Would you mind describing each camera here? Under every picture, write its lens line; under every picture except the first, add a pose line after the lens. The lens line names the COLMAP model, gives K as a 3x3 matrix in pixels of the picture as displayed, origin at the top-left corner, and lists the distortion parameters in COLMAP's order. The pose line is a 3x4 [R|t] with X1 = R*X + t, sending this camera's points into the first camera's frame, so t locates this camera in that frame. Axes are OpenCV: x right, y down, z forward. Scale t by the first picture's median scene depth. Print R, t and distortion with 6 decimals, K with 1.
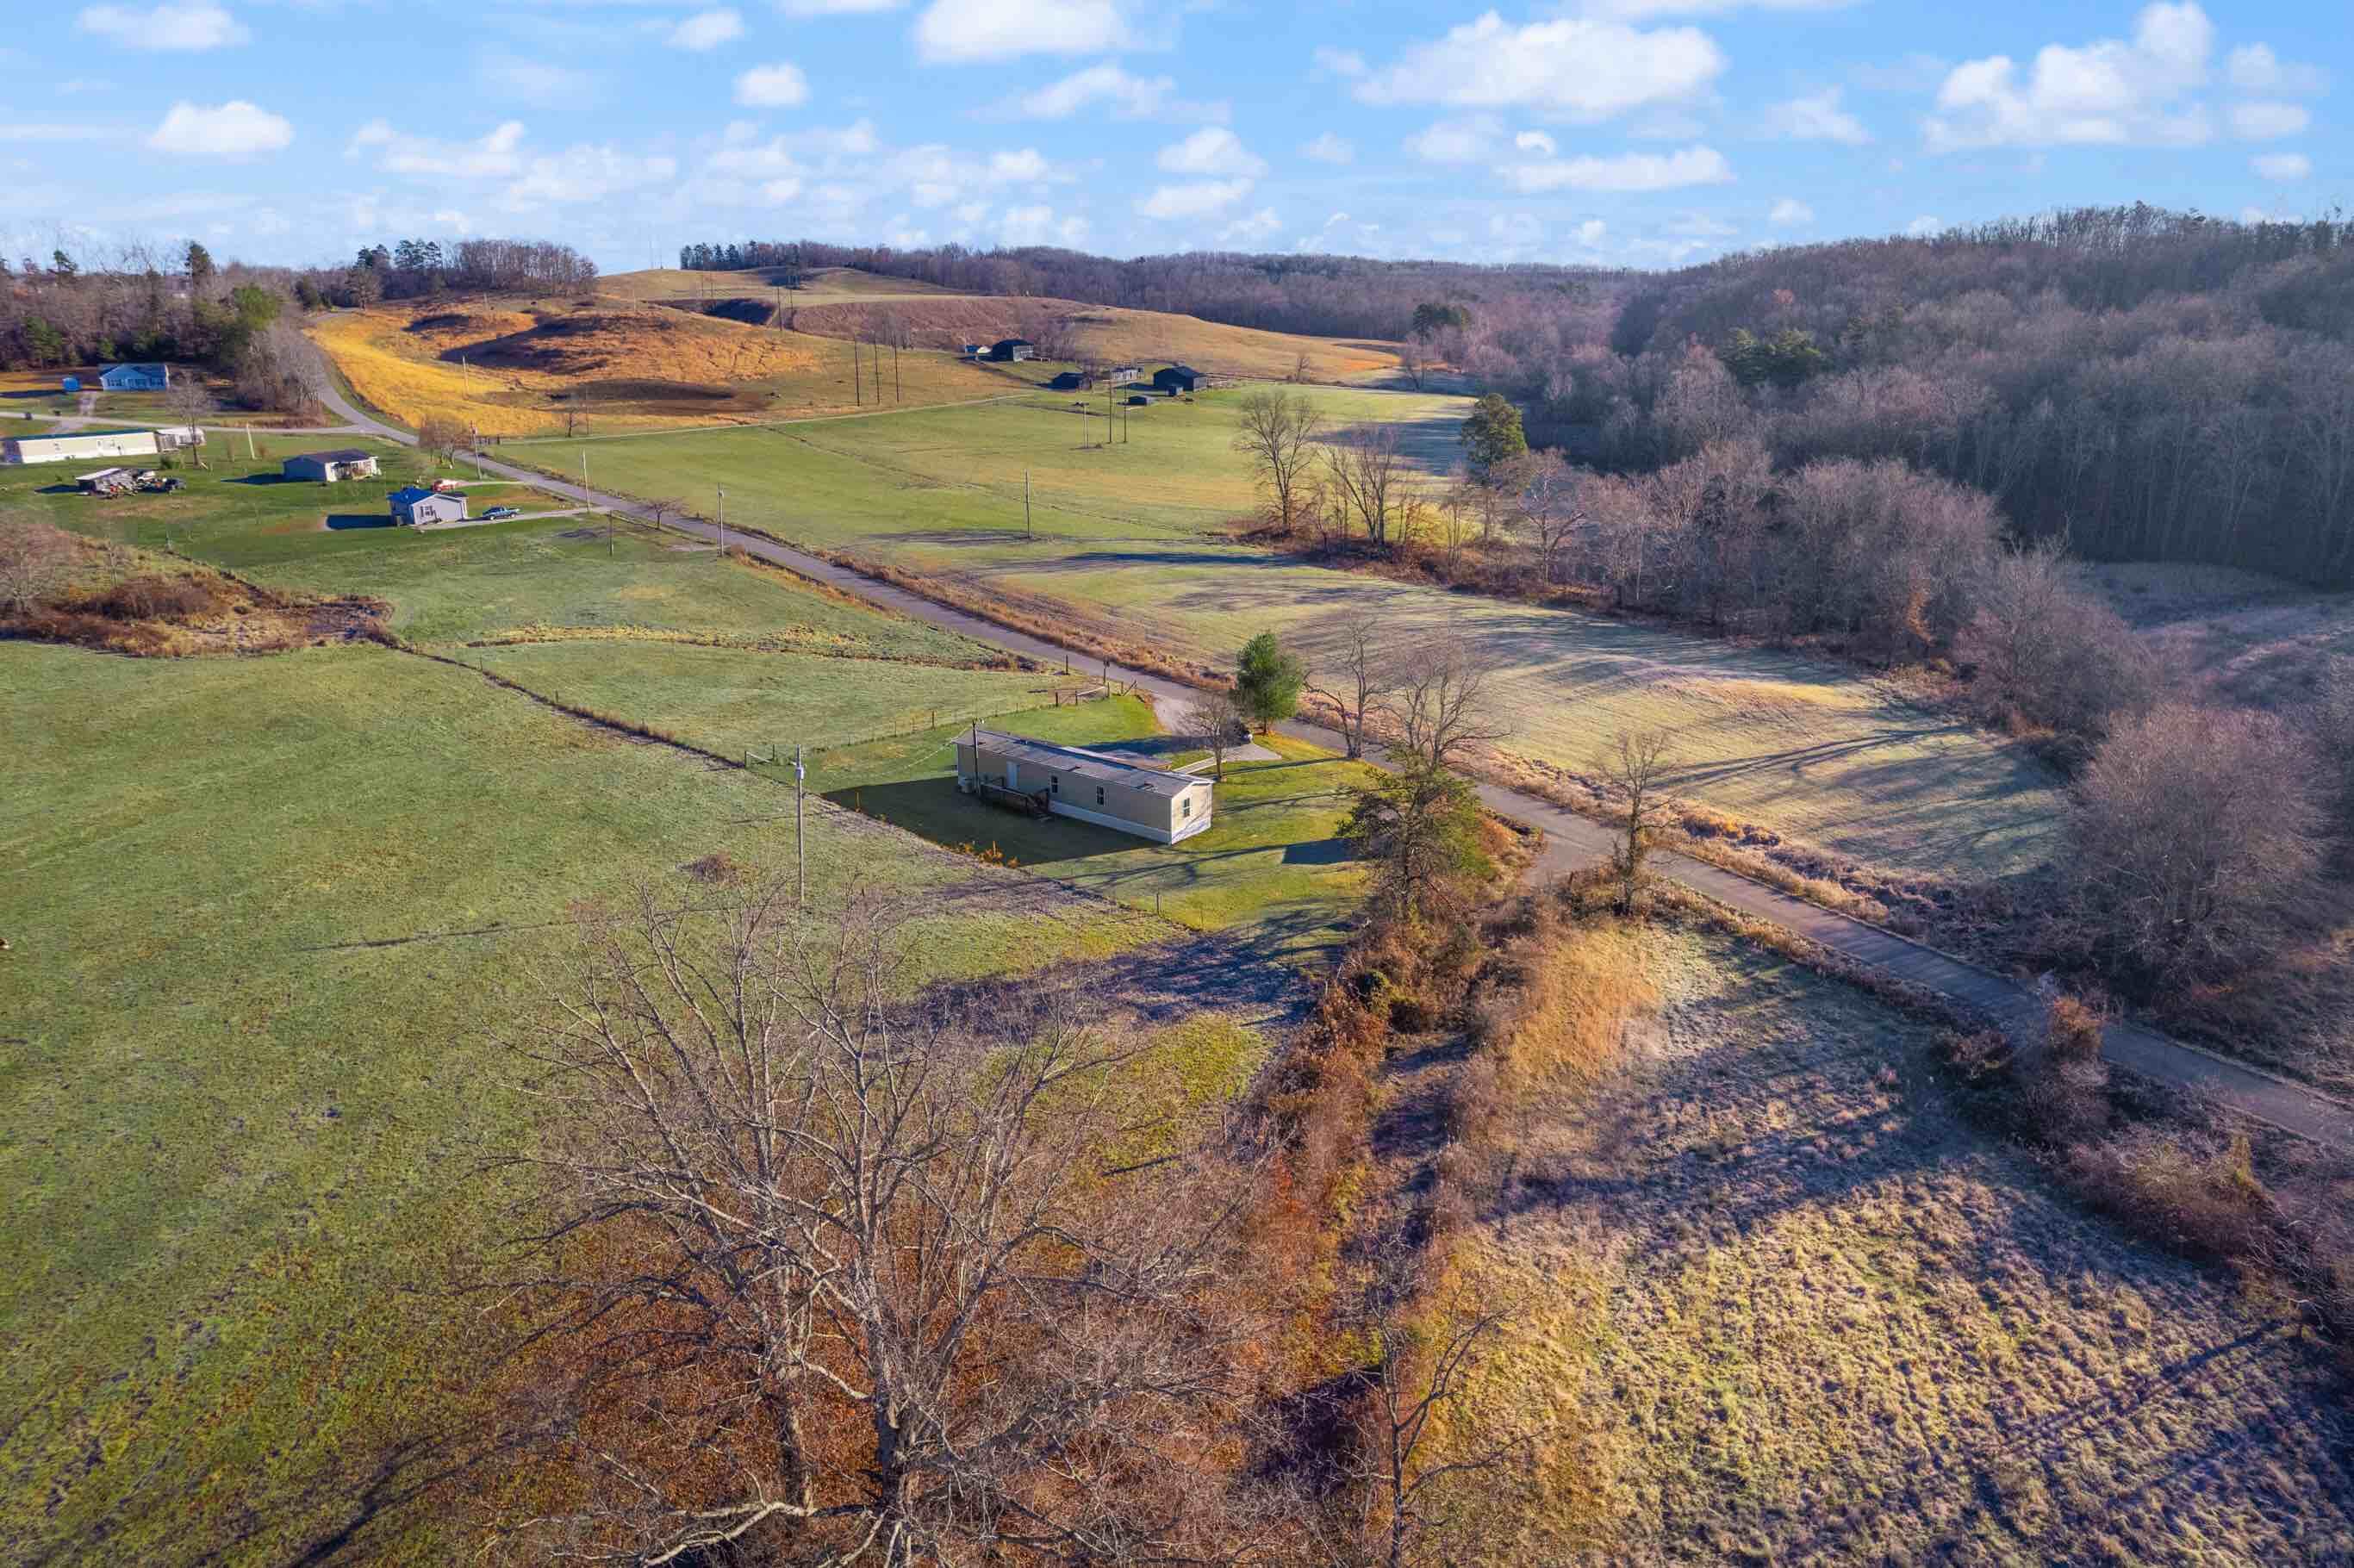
lens RADIAL K [[1515.7, 0, 1177.0], [0, 1515.7, 784.0], [0, 0, 1]] dist [-0.077797, 0.065653]
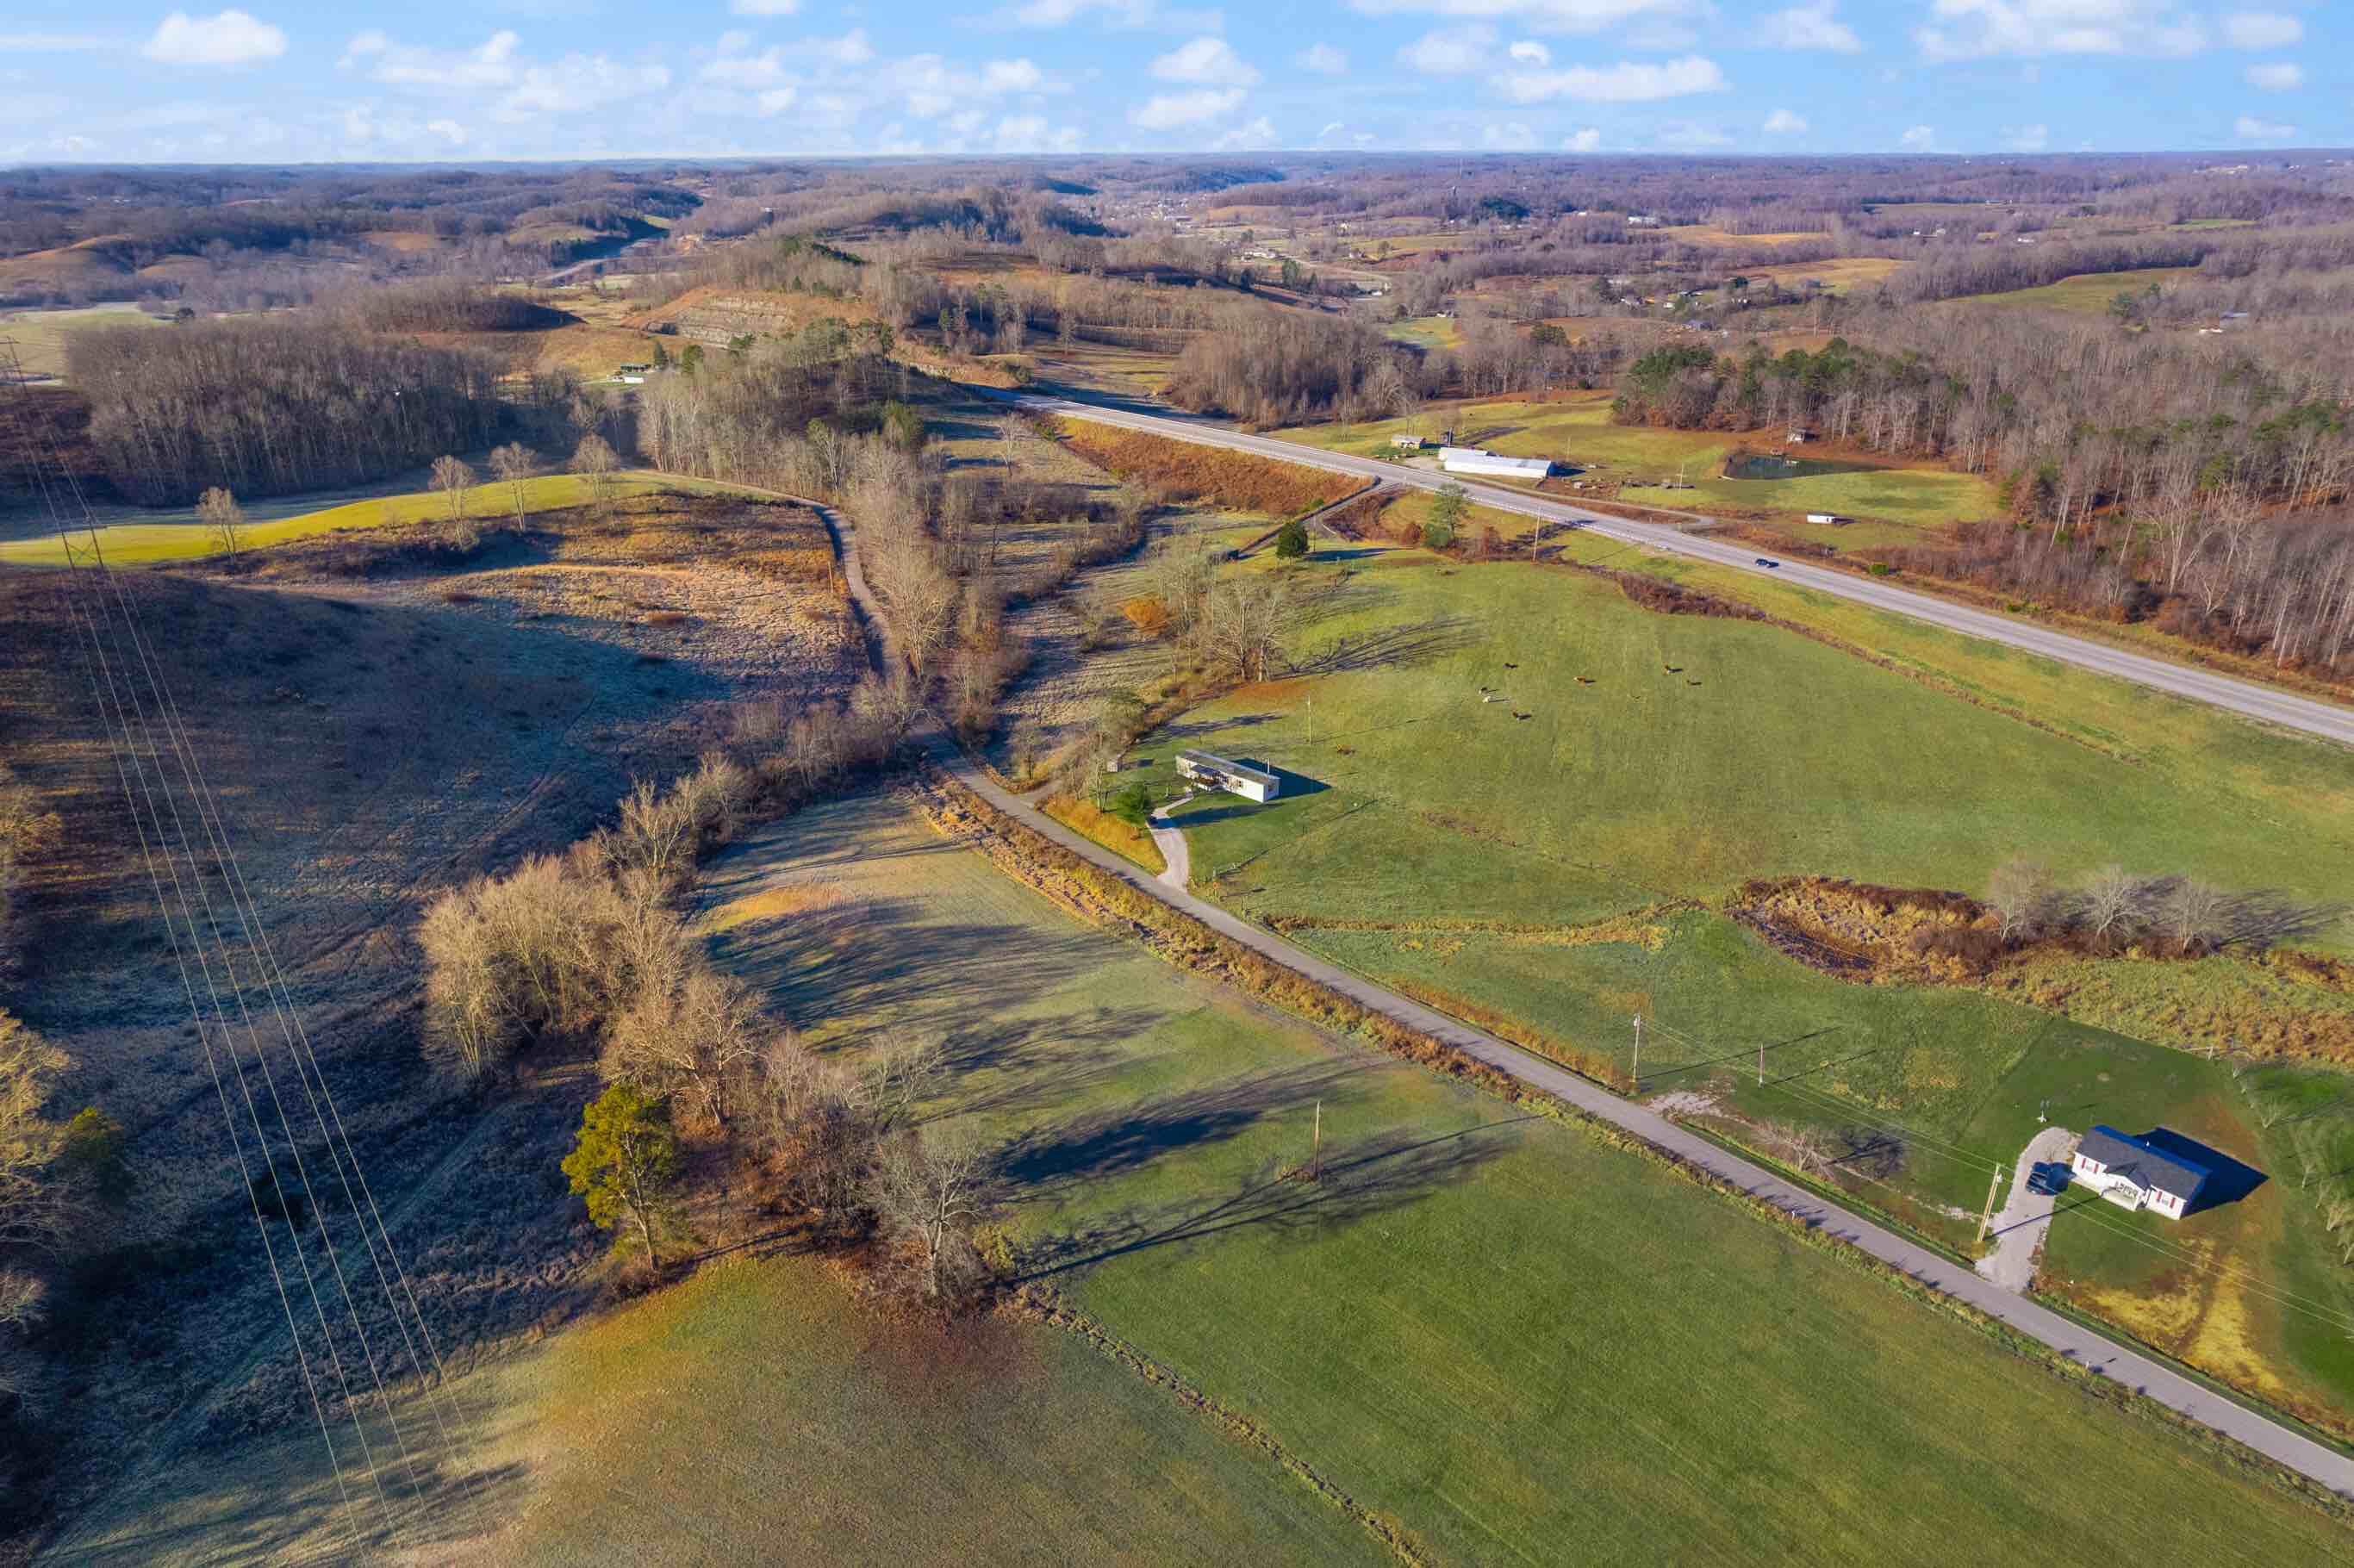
lens RADIAL K [[1522.0, 0, 1166.4], [0, 1522.0, 790.9], [0, 0, 1]] dist [-0.086324, 0.068999]
pose [[-0.996714, -0.022810, 0.077720, -0.156940], [0.034184, 0.751429, 0.658928, -1.544269], [-0.073431, 0.659420, -0.748180, 2.731513]]
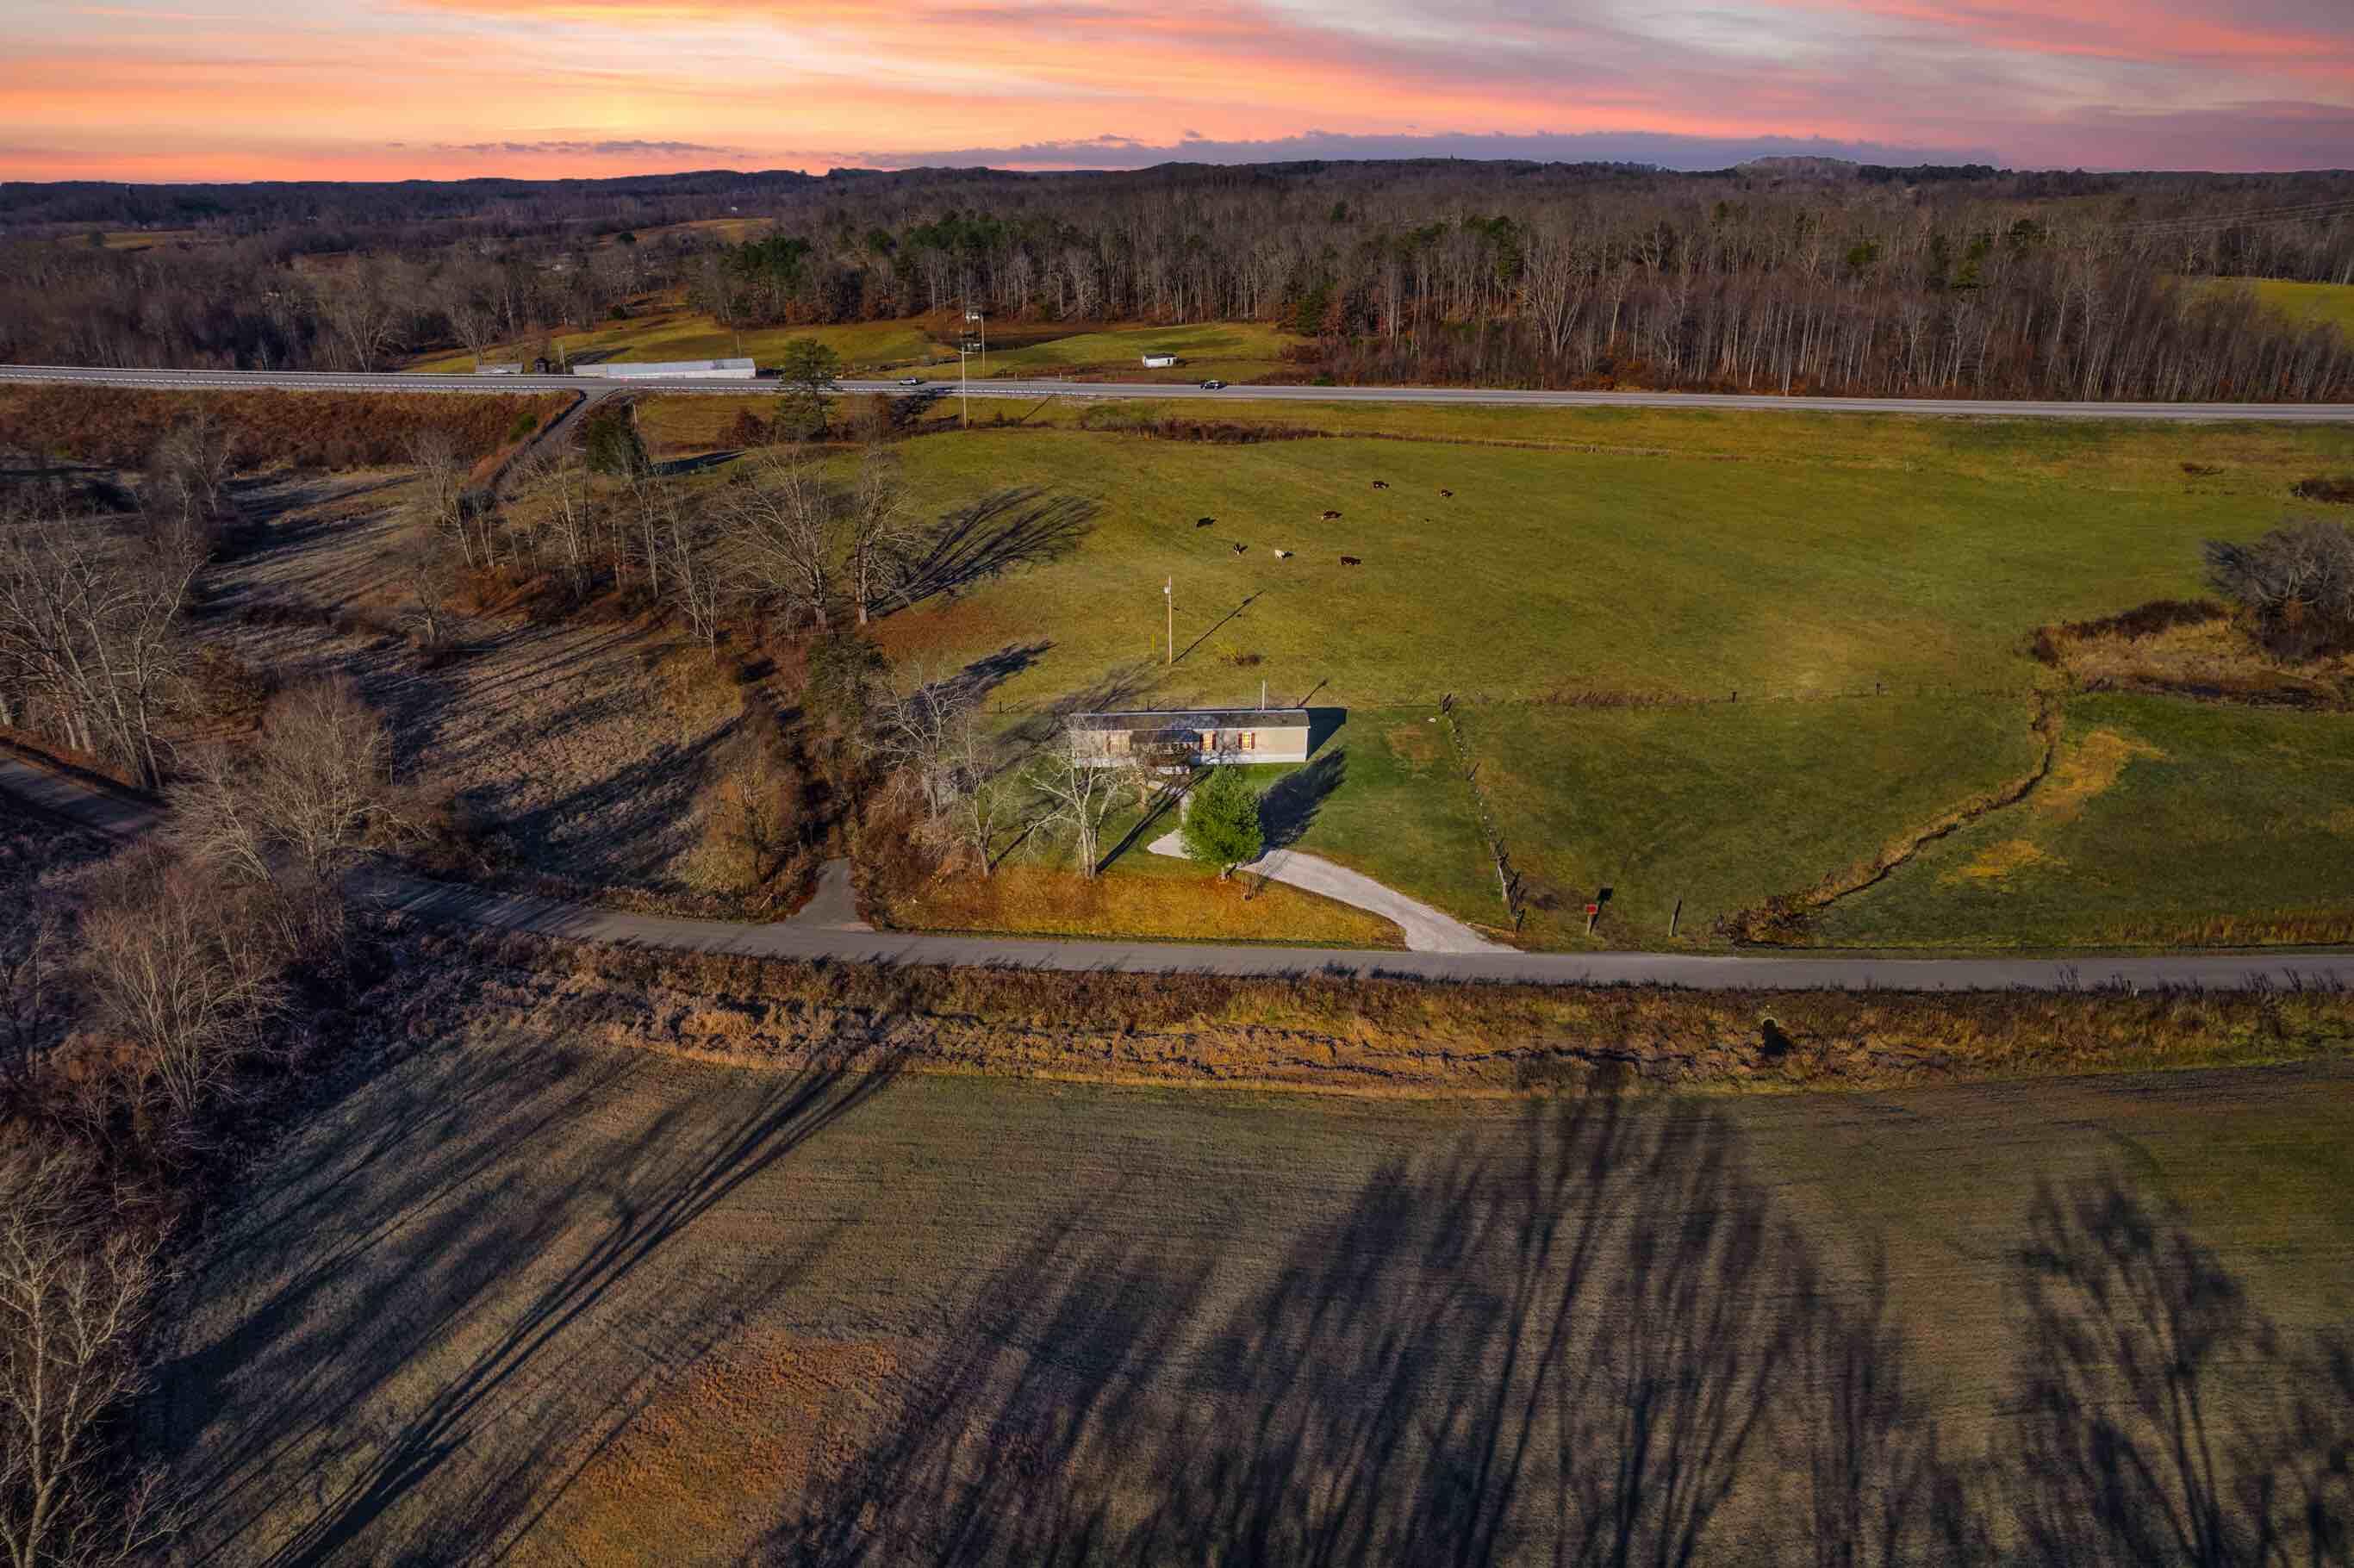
lens RADIAL K [[1515.7, 0, 1177.0], [0, 1515.7, 784.0], [0, 0, 1]] dist [-0.077797, 0.065653]
pose [[-0.751764, 0.246389, -0.611672, 0.659866], [-0.206364, 0.793082, 0.573092, -0.631798], [0.626310, 0.557057, -0.545365, 1.581037]]
